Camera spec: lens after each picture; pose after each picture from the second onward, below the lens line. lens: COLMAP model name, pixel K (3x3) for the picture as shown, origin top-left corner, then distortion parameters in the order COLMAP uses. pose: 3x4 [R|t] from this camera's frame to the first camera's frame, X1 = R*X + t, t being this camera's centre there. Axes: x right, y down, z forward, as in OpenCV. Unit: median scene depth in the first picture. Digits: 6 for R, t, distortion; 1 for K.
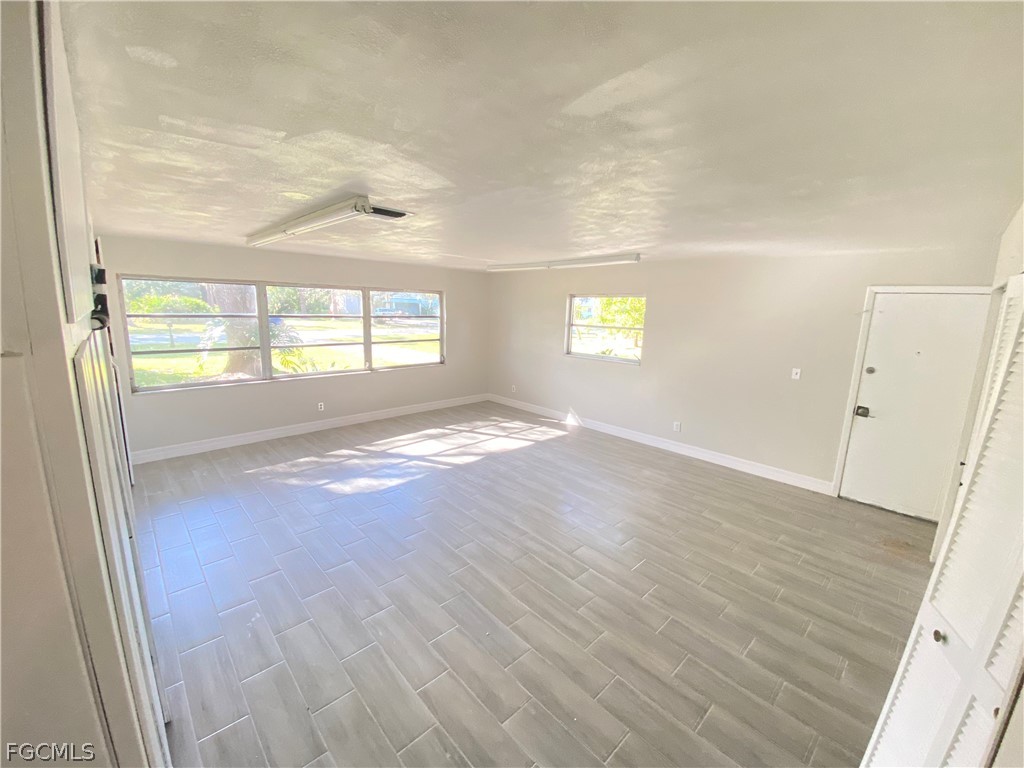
lens RADIAL K [[415.2, 0, 515.1], [0, 415.2, 381.3], [0, 0, 1]] dist [0.062602, -0.047491]
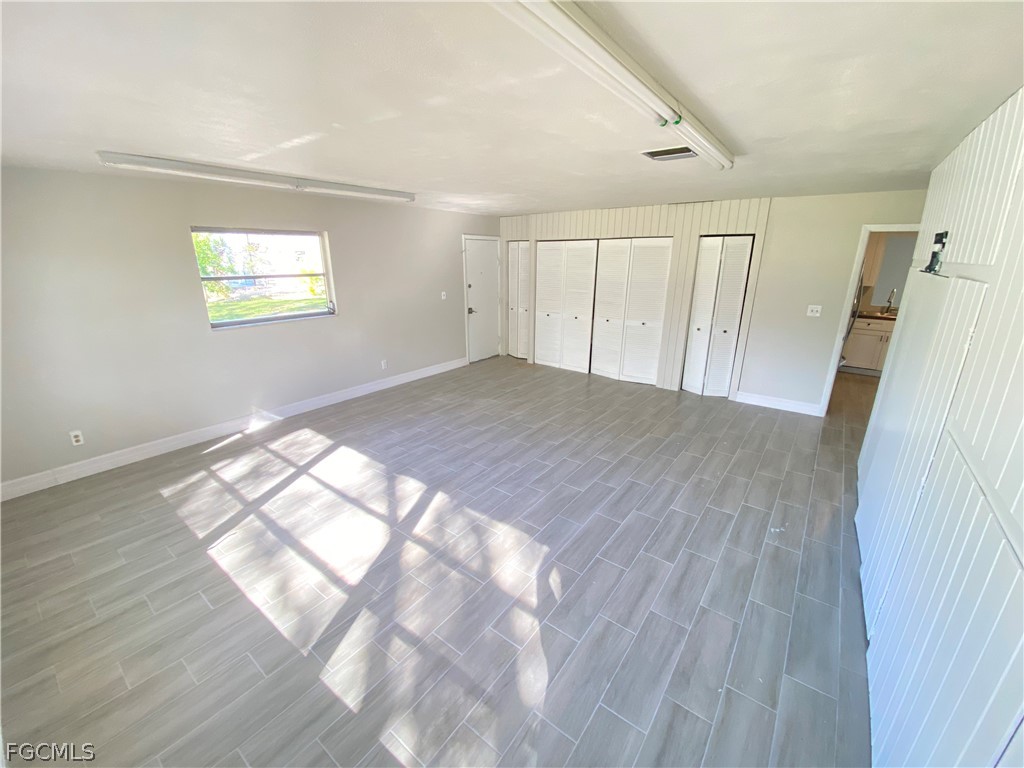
lens RADIAL K [[415.2, 0, 515.1], [0, 415.2, 381.3], [0, 0, 1]] dist [0.062602, -0.047491]
pose [[-0.178458, -0.308914, 0.934198, -0.729508], [0.170869, 0.925283, 0.338607, -0.168023], [-0.968998, 0.220052, -0.112340, 0.877565]]
